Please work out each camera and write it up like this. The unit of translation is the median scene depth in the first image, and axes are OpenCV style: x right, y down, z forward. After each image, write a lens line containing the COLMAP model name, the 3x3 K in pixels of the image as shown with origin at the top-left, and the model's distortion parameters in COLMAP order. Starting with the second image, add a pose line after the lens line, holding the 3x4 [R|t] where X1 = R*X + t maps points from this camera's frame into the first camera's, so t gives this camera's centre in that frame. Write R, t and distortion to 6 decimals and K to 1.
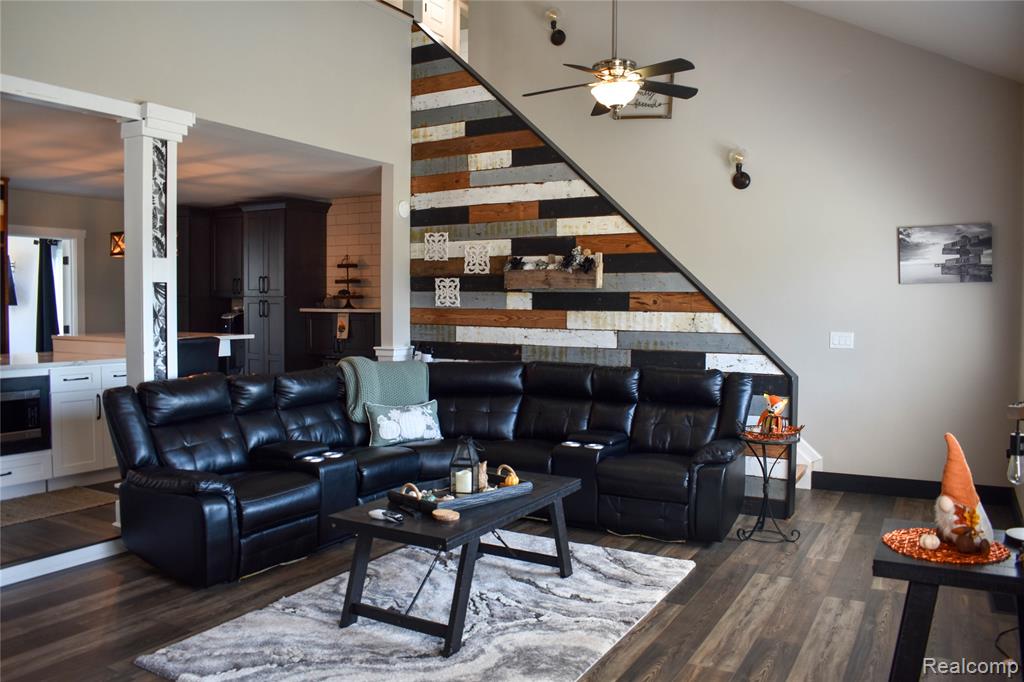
lens RADIAL K [[796.4, 0, 512.7], [0, 796.4, 342.6], [0, 0, 1]] dist [-0.082691, -0.006411]
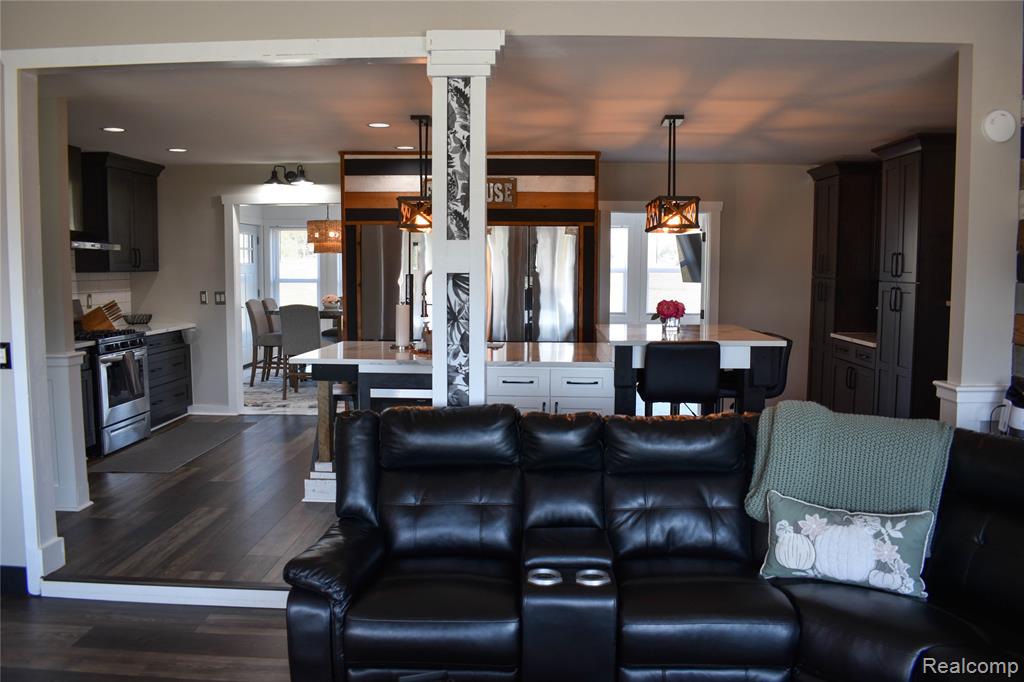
lens RADIAL K [[796.4, 0, 512.4], [0, 796.4, 339.3], [0, 0, 1]] dist [-0.082691, -0.006411]
pose [[0.469400, 0.075129, -0.879784, 0.234825], [-0.045079, 0.997113, 0.061097, -0.061878], [0.881834, 0.010981, 0.471432, 0.680535]]
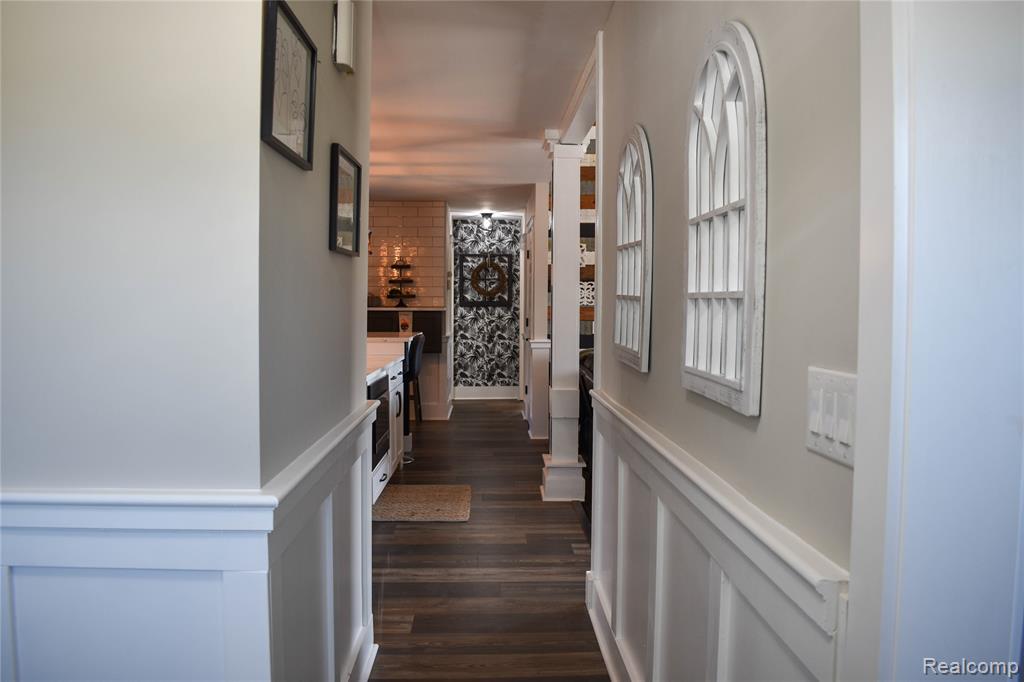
lens RADIAL K [[796.4, 0, 511.4], [0, 796.4, 339.9], [0, 0, 1]] dist [-0.082691, -0.006411]
pose [[0.853214, -0.025919, 0.520916, -1.130692], [0.026401, 0.999630, 0.006497, -0.004996], [-0.520892, 0.008210, 0.853583, 0.037695]]
